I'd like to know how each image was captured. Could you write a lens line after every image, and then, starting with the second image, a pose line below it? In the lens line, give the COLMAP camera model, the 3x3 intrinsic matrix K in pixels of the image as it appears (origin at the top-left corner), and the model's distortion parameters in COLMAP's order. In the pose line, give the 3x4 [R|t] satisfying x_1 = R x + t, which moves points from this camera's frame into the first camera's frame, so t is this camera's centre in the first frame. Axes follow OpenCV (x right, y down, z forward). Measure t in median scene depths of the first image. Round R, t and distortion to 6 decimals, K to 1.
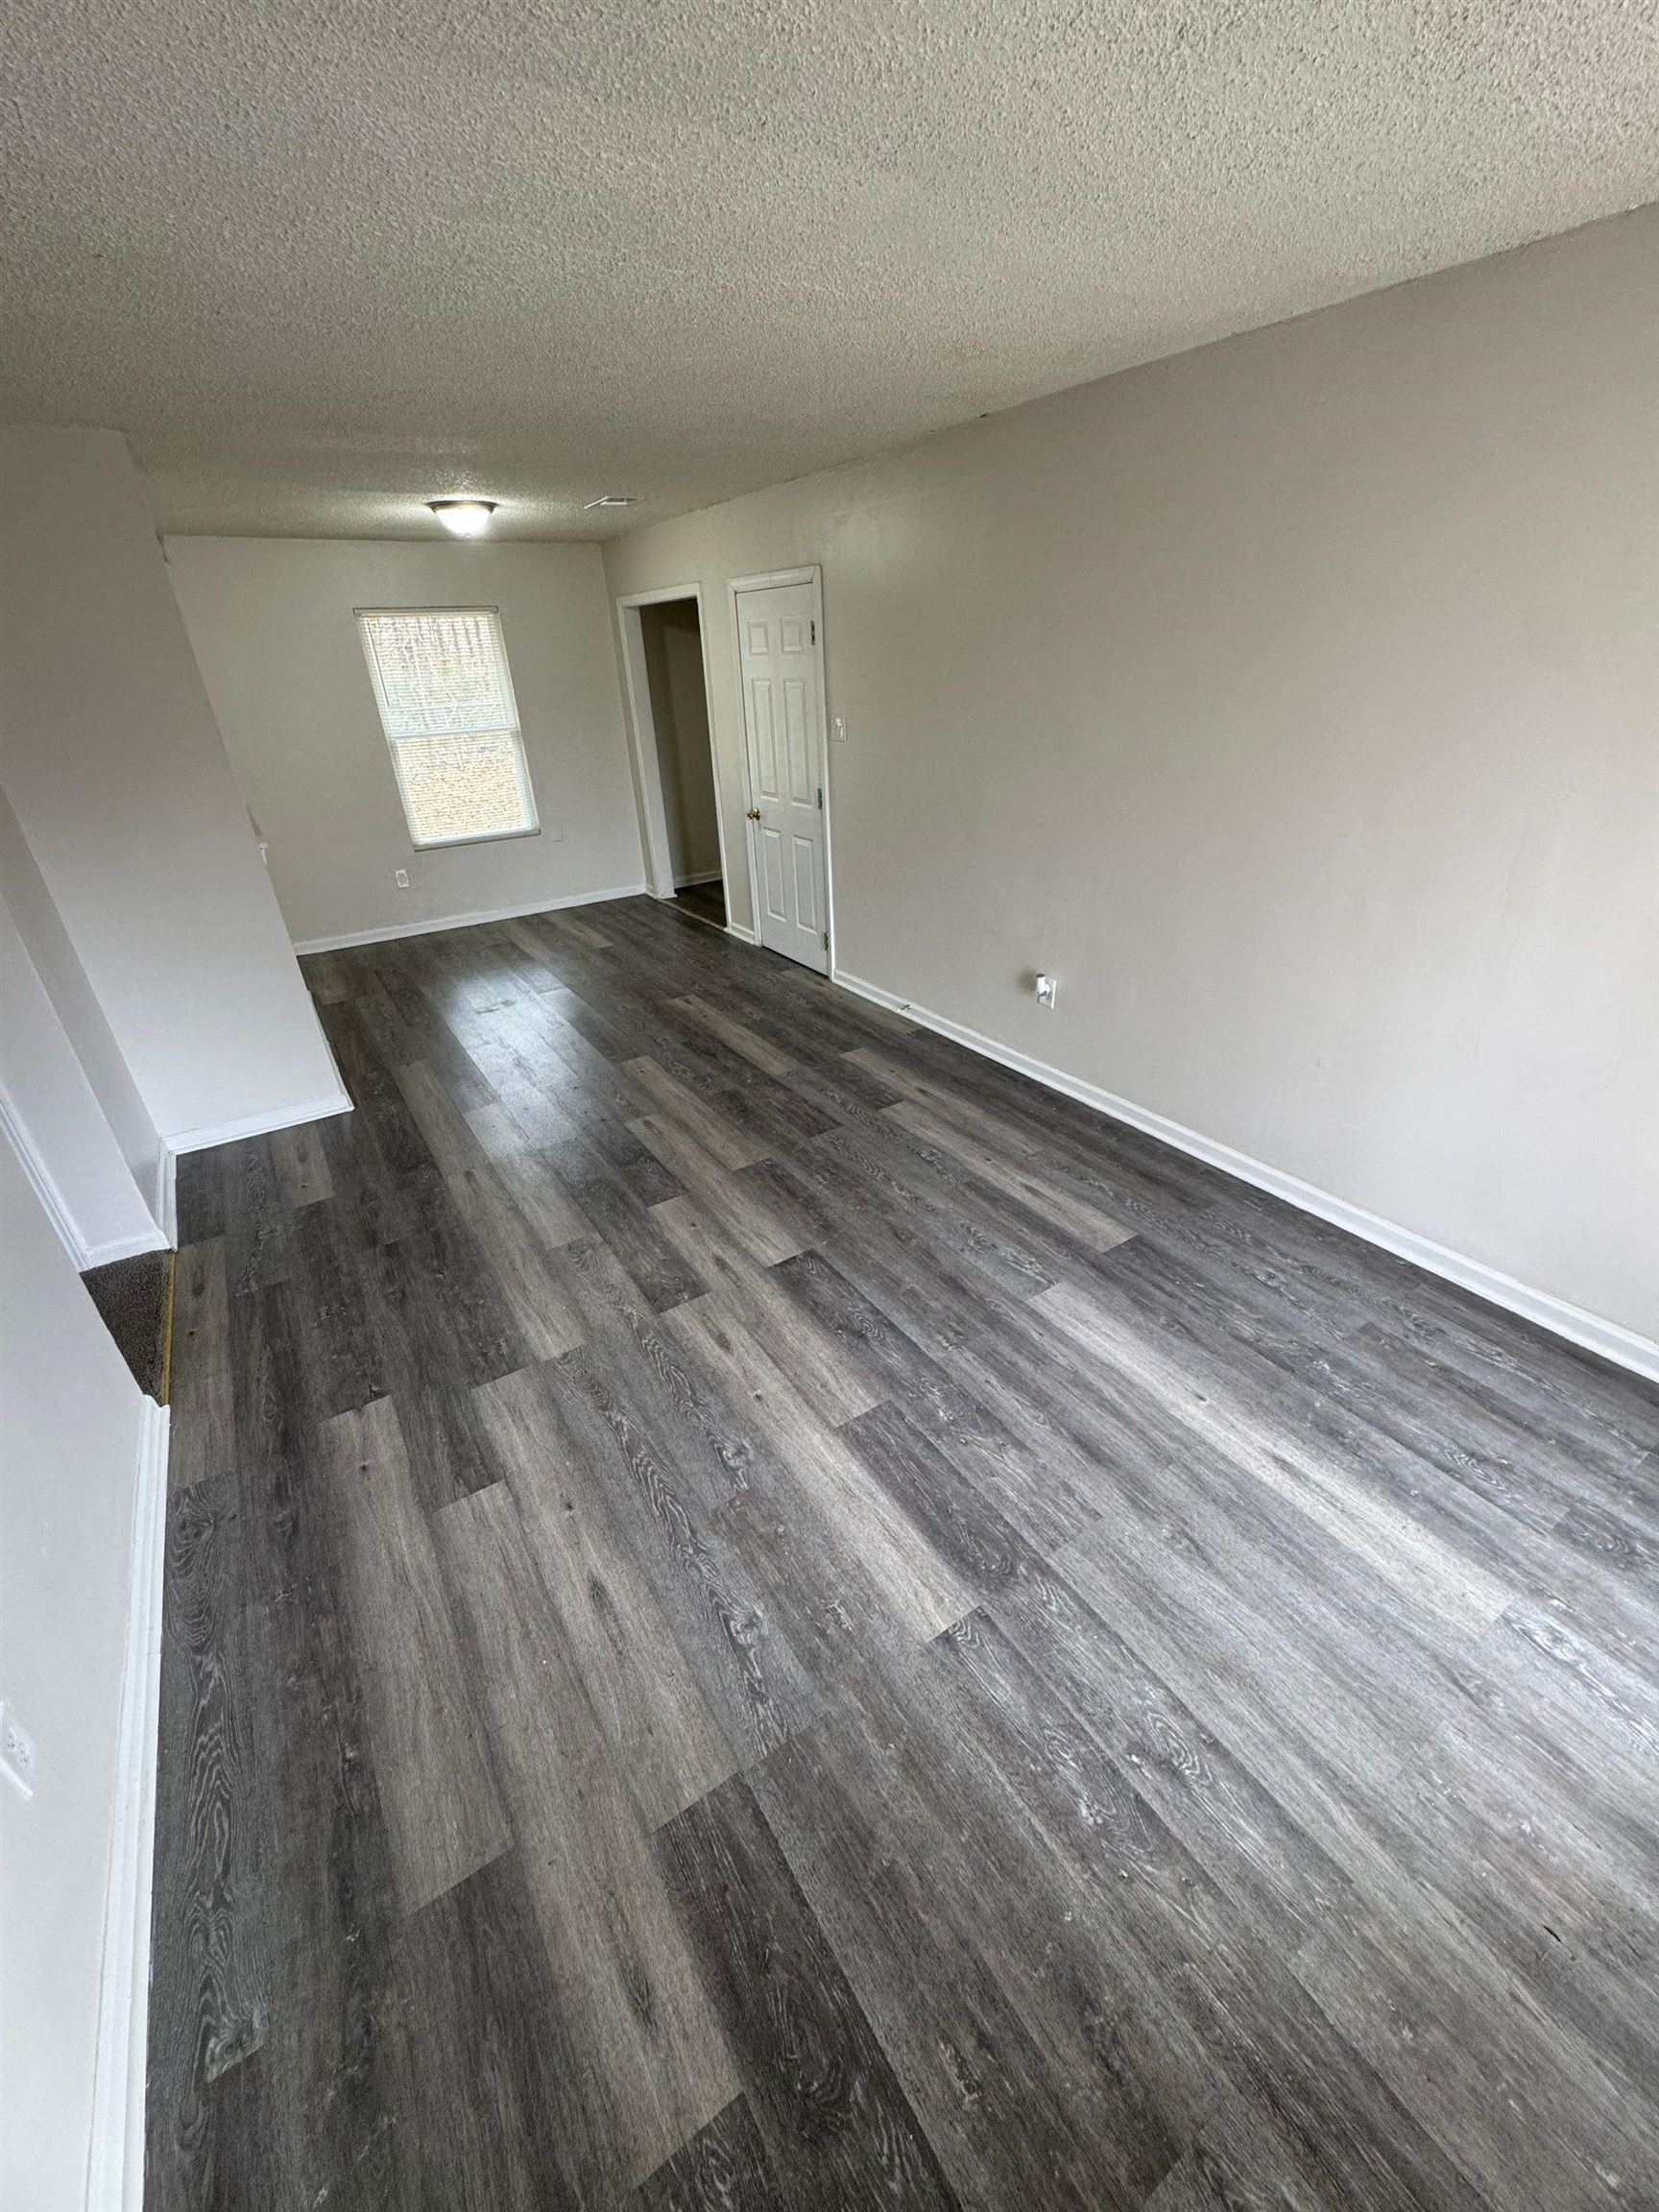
lens RADIAL K [[887.1, 0, 831.0], [0, 887.1, 1106.1], [0, 0, 1]] dist [-0.002010, 0.001168]
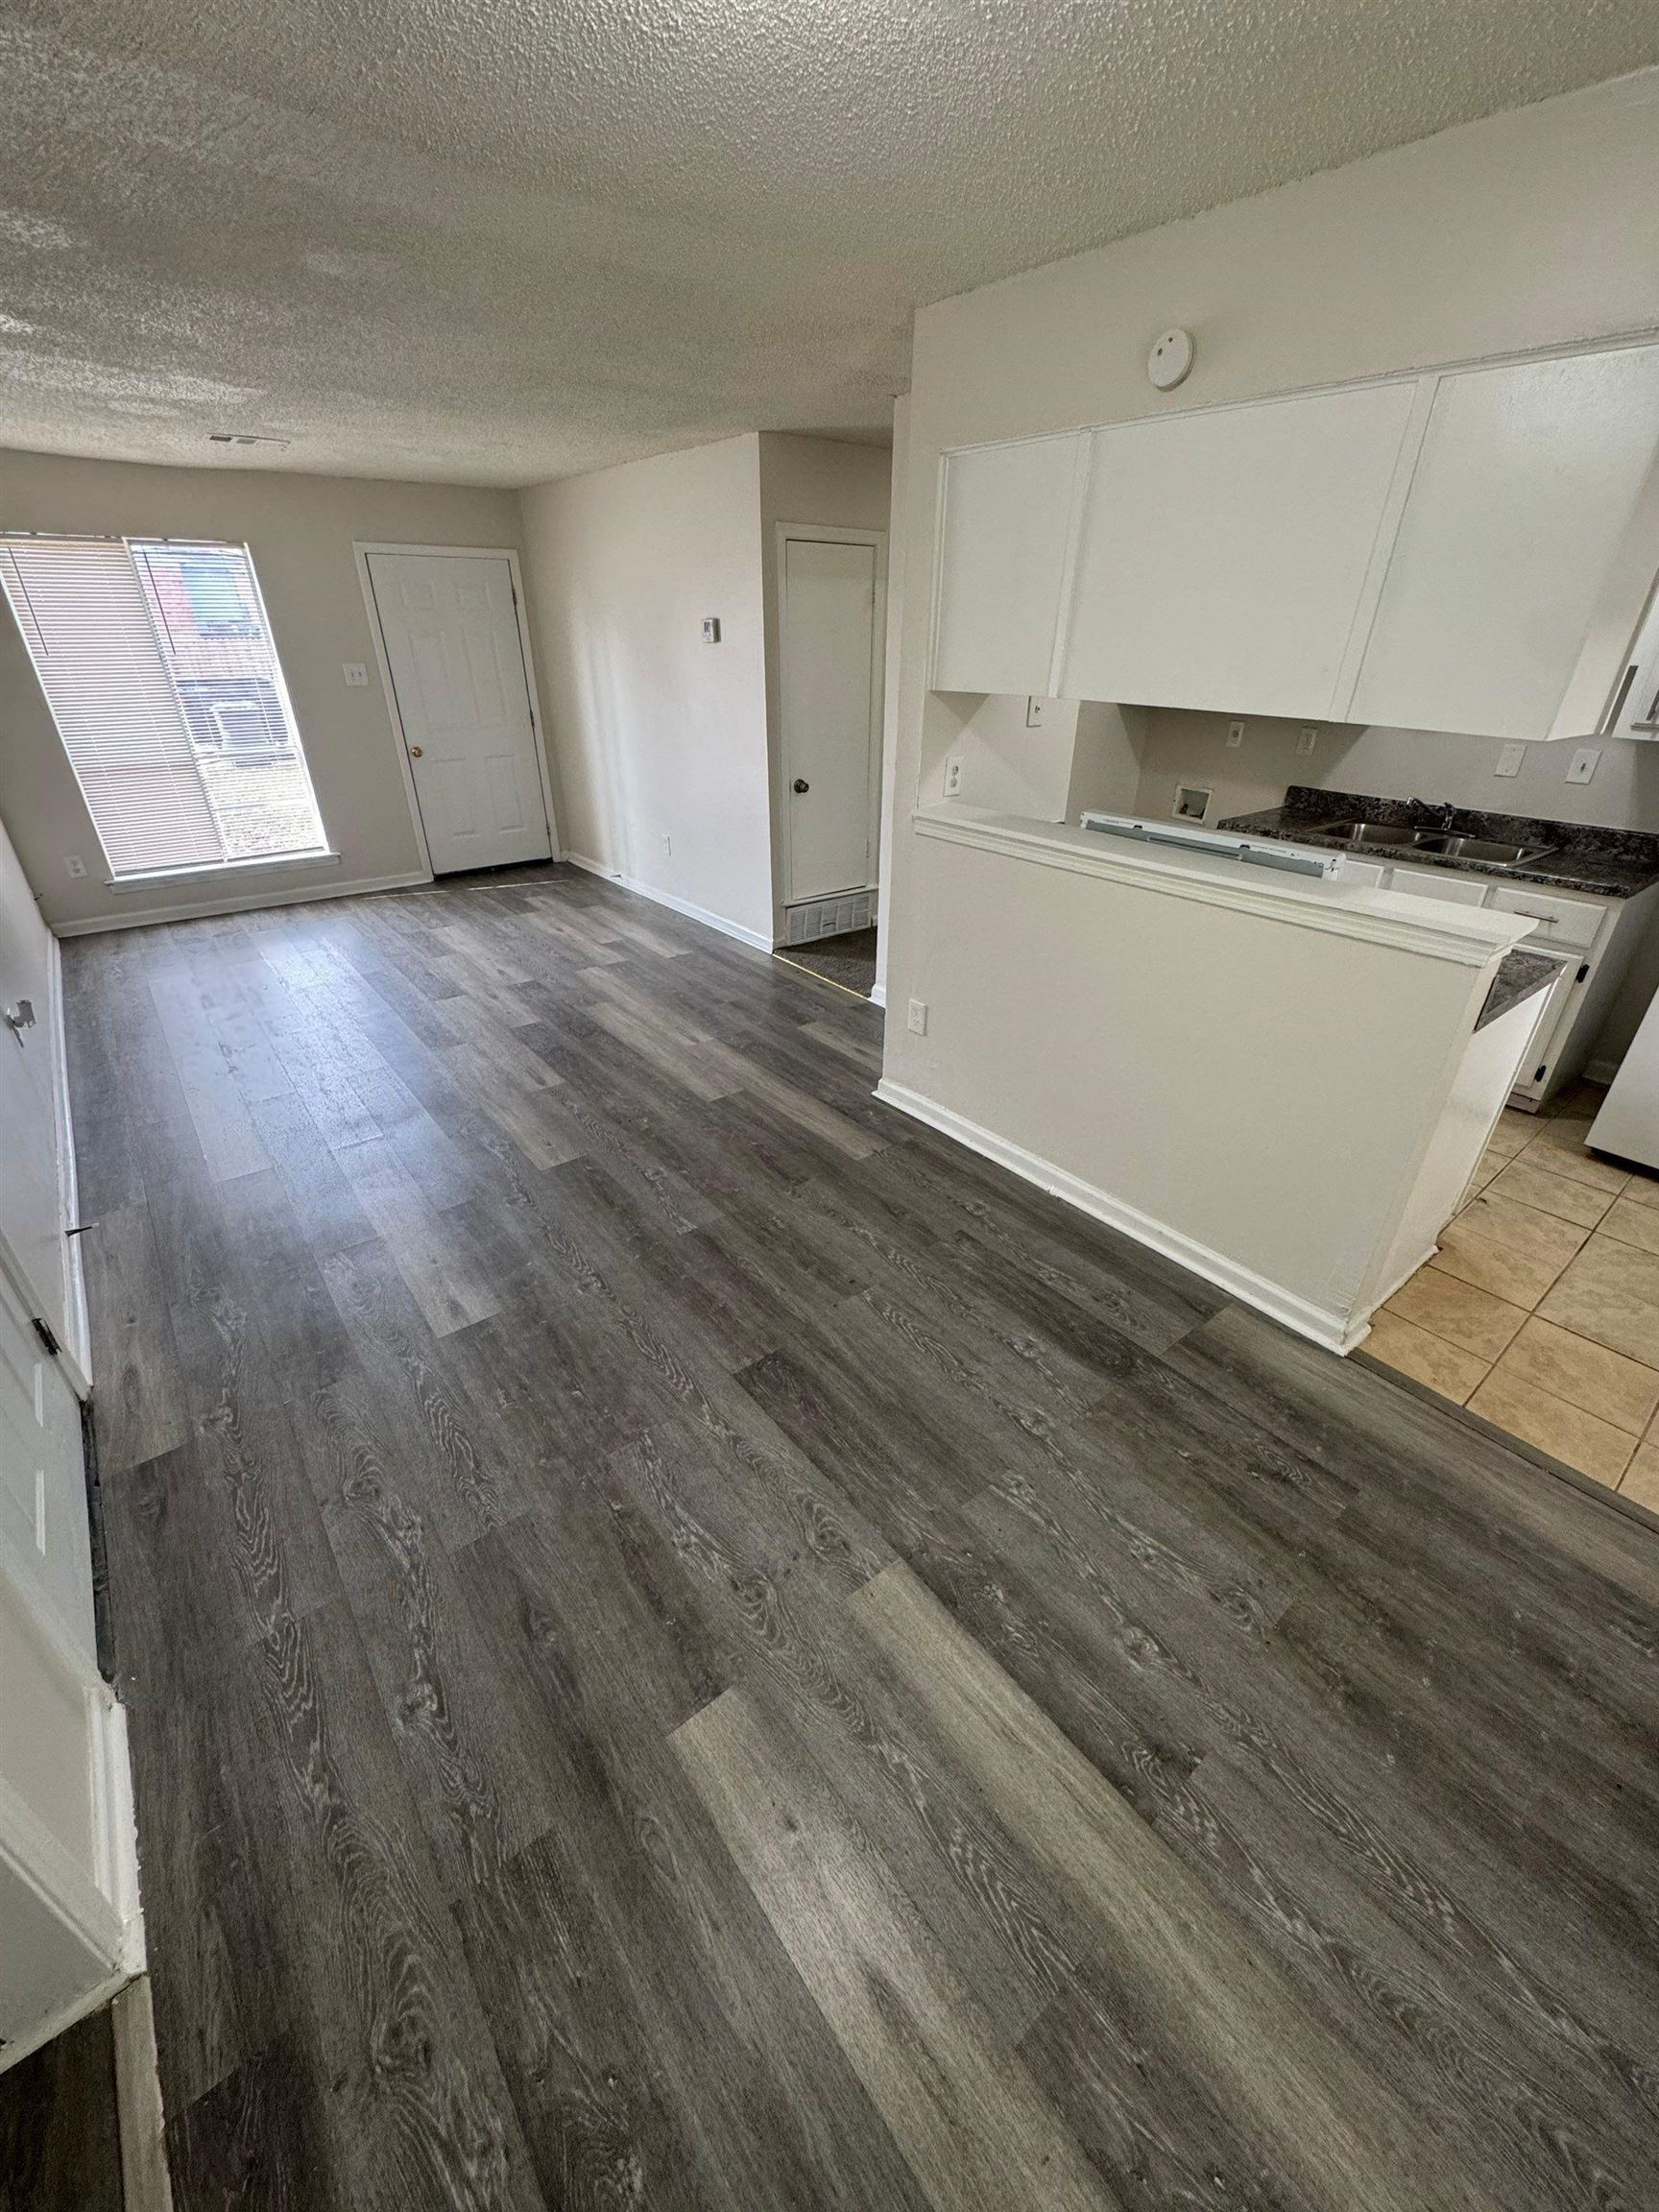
lens RADIAL K [[887.1, 0, 824.9], [0, 887.1, 1098.1], [0, 0, 1]] dist [-0.002010, 0.001168]
pose [[-0.995421, 0.072563, -0.062230, -0.686047], [-0.010631, 0.562918, 0.826444, -1.182883], [0.095000, 0.823321, -0.559569, 2.389071]]
